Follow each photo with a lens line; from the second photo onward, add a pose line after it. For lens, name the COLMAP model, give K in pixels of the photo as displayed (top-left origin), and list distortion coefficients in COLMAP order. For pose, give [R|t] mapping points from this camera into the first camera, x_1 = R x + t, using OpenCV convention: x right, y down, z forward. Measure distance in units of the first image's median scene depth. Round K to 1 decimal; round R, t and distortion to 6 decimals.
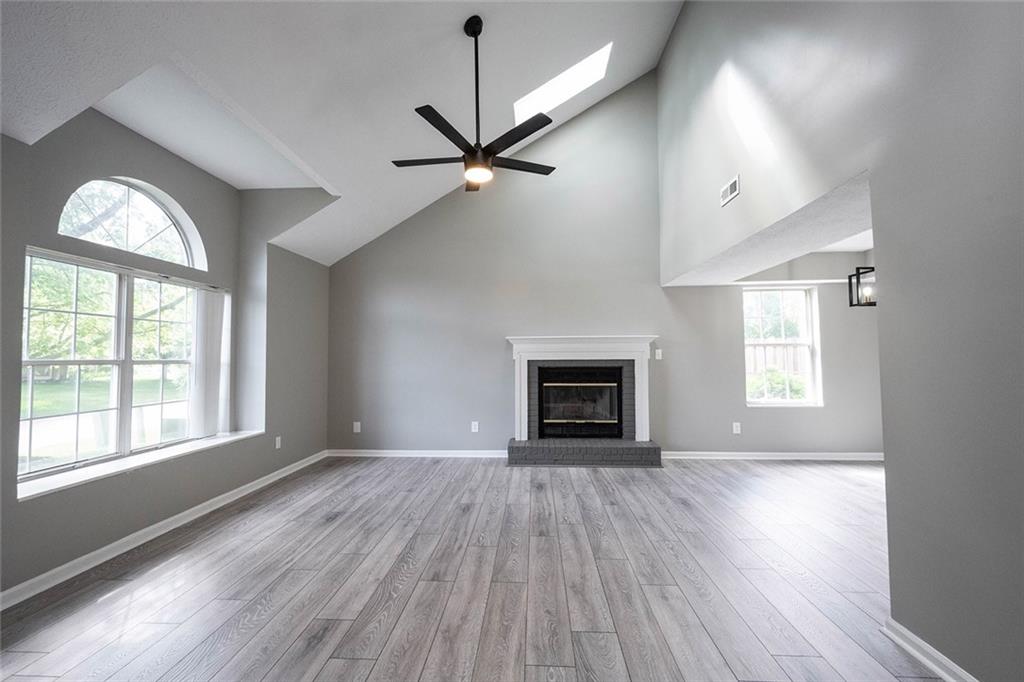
lens RADIAL K [[409.8, 0, 512.0], [0, 409.8, 341.0], [0, 0, 1]] dist [0.000119, -0.000072]
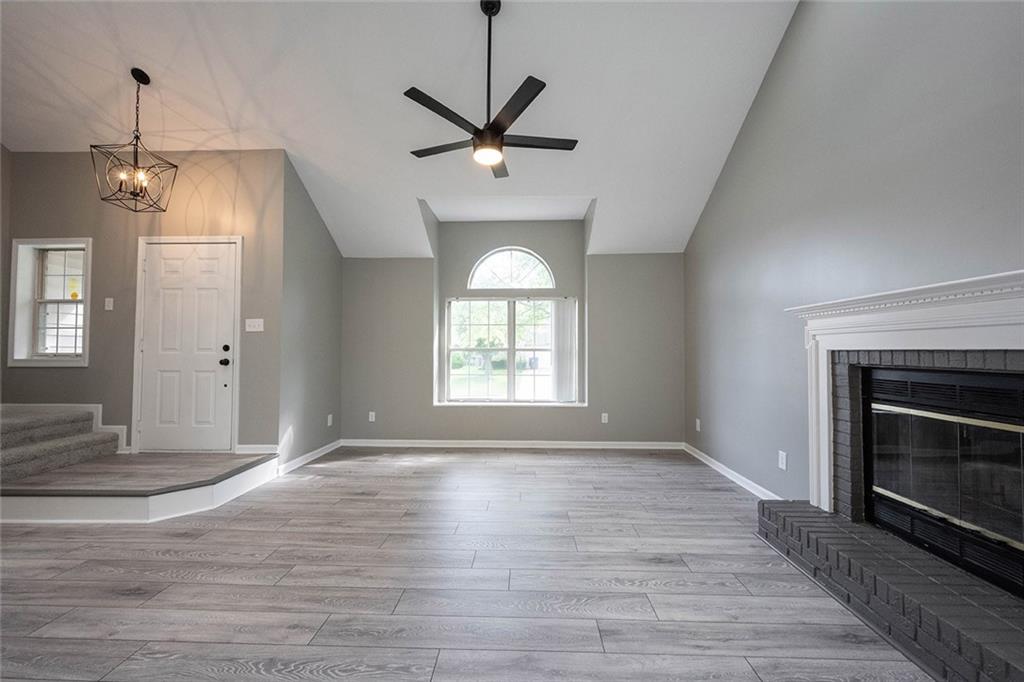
lens RADIAL K [[403.7, 0, 512.0], [0, 403.7, 341.0], [0, 0, 1]] dist [0.000291, 0.000234]
pose [[0.021667, -0.018875, -0.999587, 0.658457], [0.039390, 0.999062, -0.018011, 0.037490], [0.998989, -0.038983, 0.022390, 0.780352]]
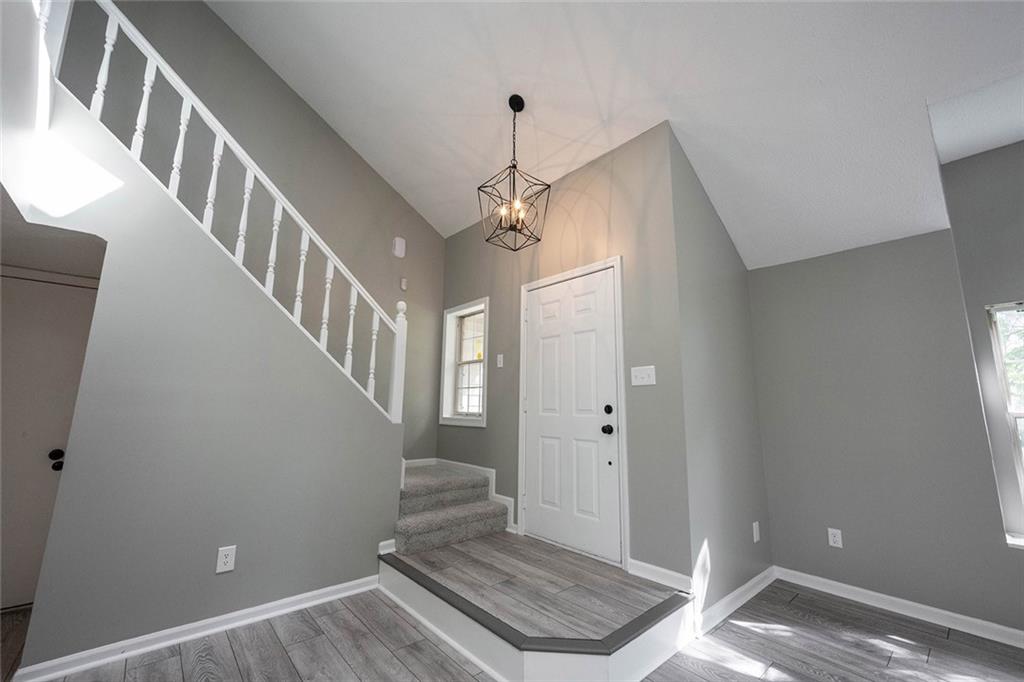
lens RADIAL K [[407.0, 0, 507.2], [0, 407.0, 340.5], [0, 0, 1]] dist [0.000537, -0.000145]
pose [[-0.719105, -0.113611, -0.685552, 0.286177], [0.020795, 0.982585, -0.184649, 0.018682], [0.694591, -0.147038, -0.704218, 0.499764]]
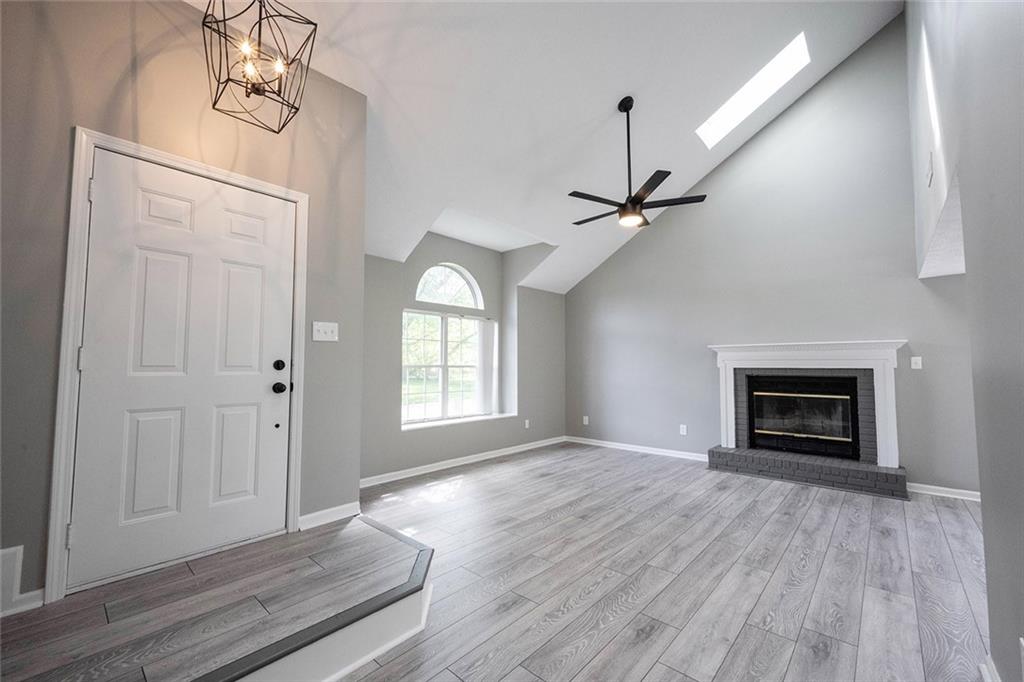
lens RADIAL K [[416.2, 0, 509.9], [0, 416.2, 341.7], [0, 0, 1]] dist [0.001757, 0.000000]
pose [[0.778073, -0.029219, -0.627494, 0.325212], [0.018241, 0.999547, -0.023925, -0.004922], [0.627909, 0.007169, 0.778254, -0.178872]]
